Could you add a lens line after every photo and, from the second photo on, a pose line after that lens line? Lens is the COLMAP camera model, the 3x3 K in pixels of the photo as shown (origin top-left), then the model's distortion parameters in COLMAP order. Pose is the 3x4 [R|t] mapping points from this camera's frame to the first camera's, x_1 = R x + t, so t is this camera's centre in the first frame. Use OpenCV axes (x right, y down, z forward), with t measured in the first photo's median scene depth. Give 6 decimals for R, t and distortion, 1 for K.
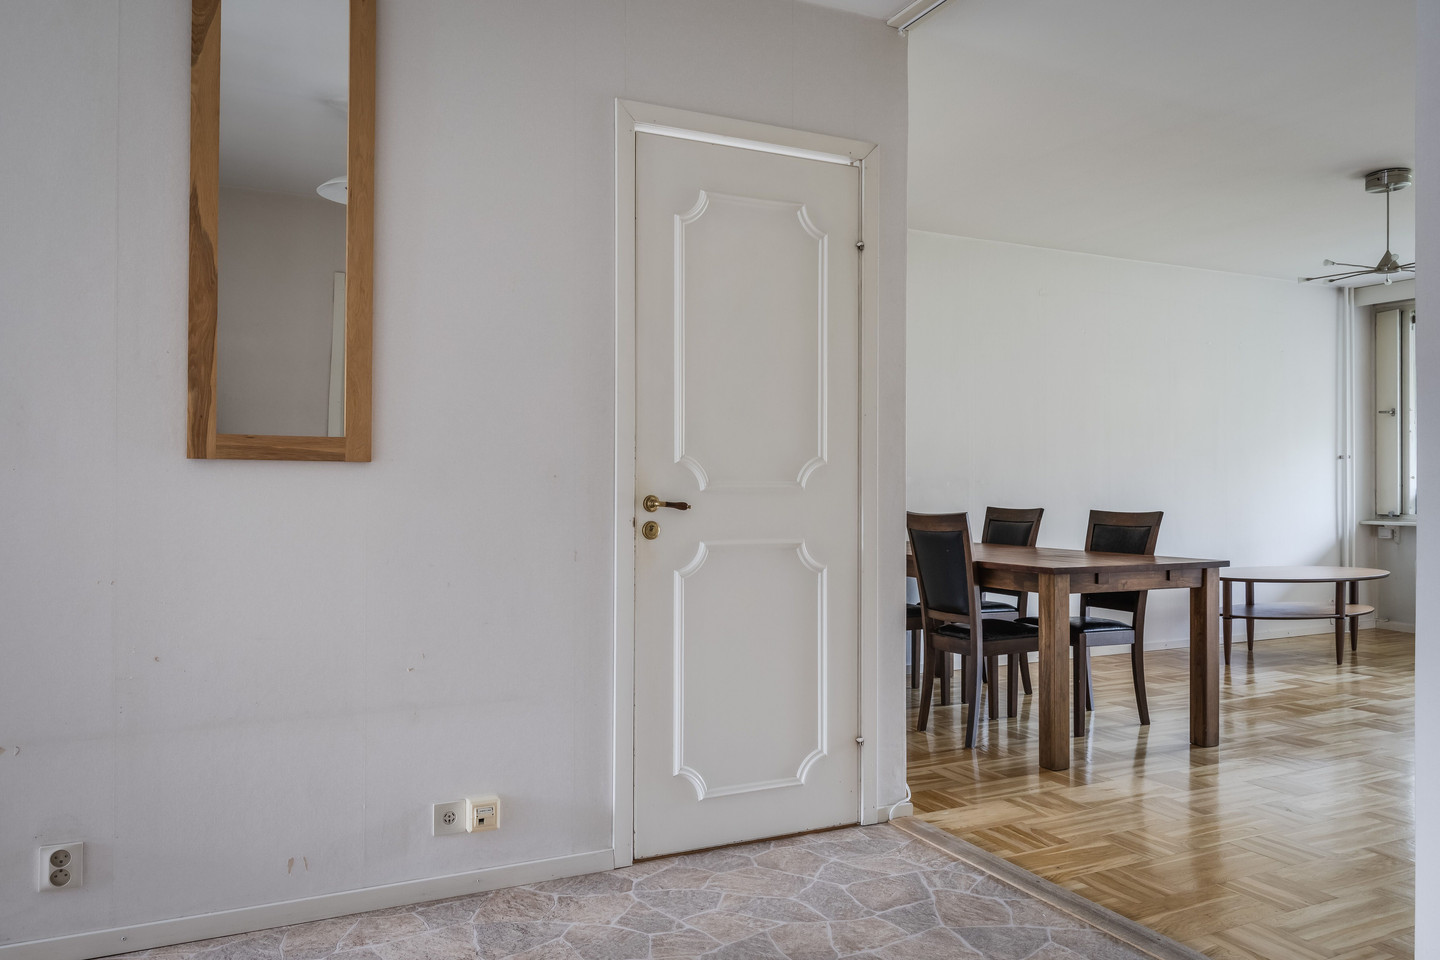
lens RADIAL K [[1003.7, 0, 717.9], [0, 1003.7, 487.4], [0, 0, 1]] dist [0.005783, 0.002841]
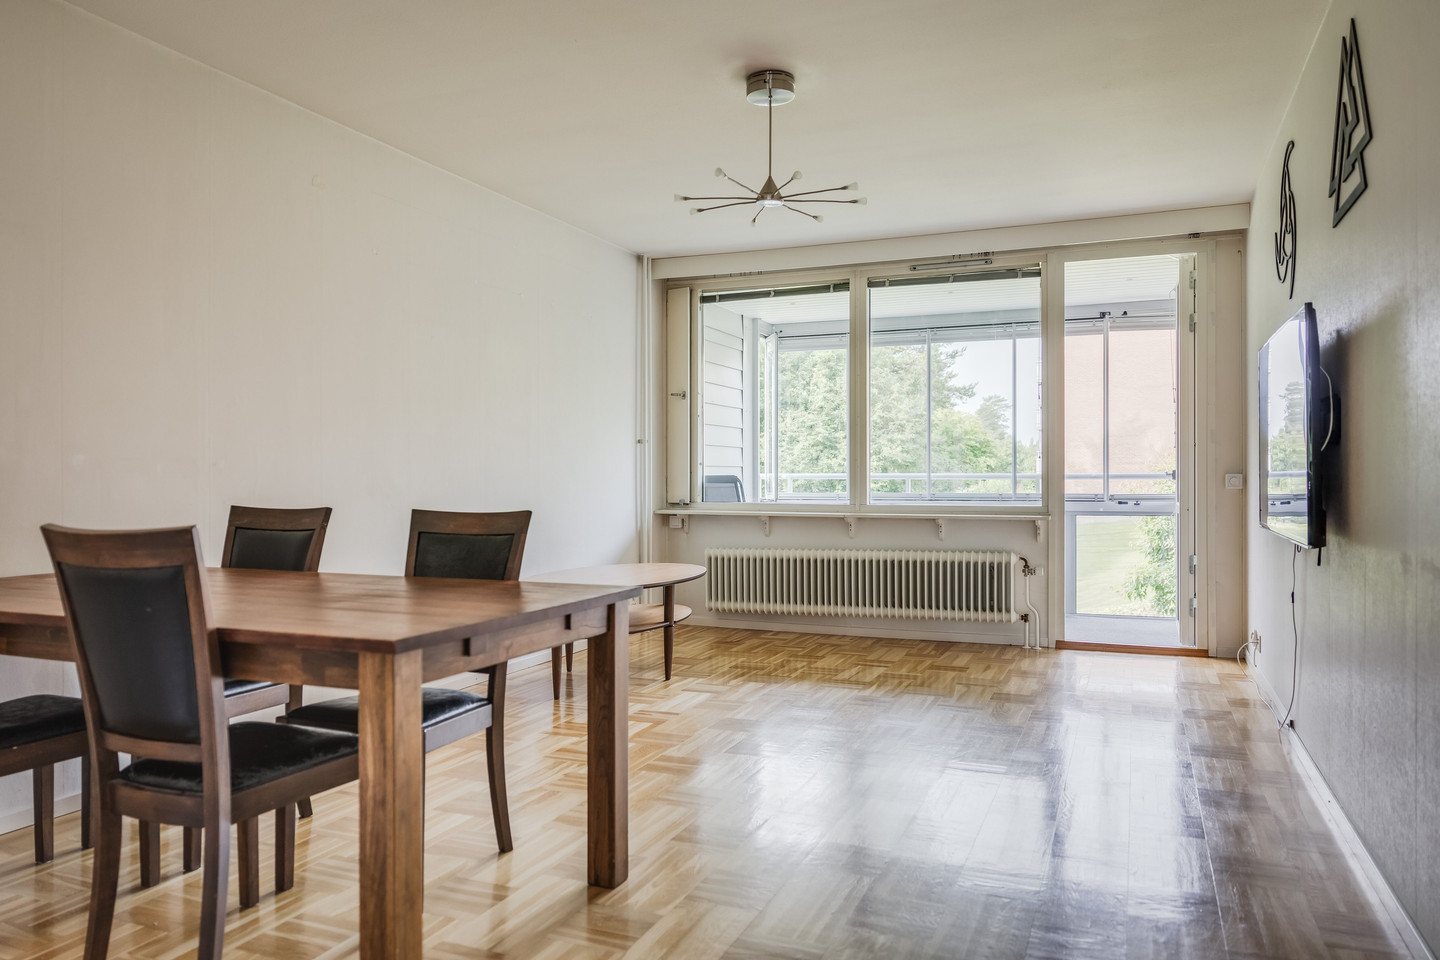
lens RADIAL K [[1003.7, 0, 717.6], [0, 1003.7, 488.0], [0, 0, 1]] dist [0.005783, 0.002841]
pose [[0.748797, -0.007635, 0.662756, 0.116251], [-0.001479, 0.999912, 0.013191, 0.000729], [-0.662798, -0.010858, 0.748719, 0.471900]]
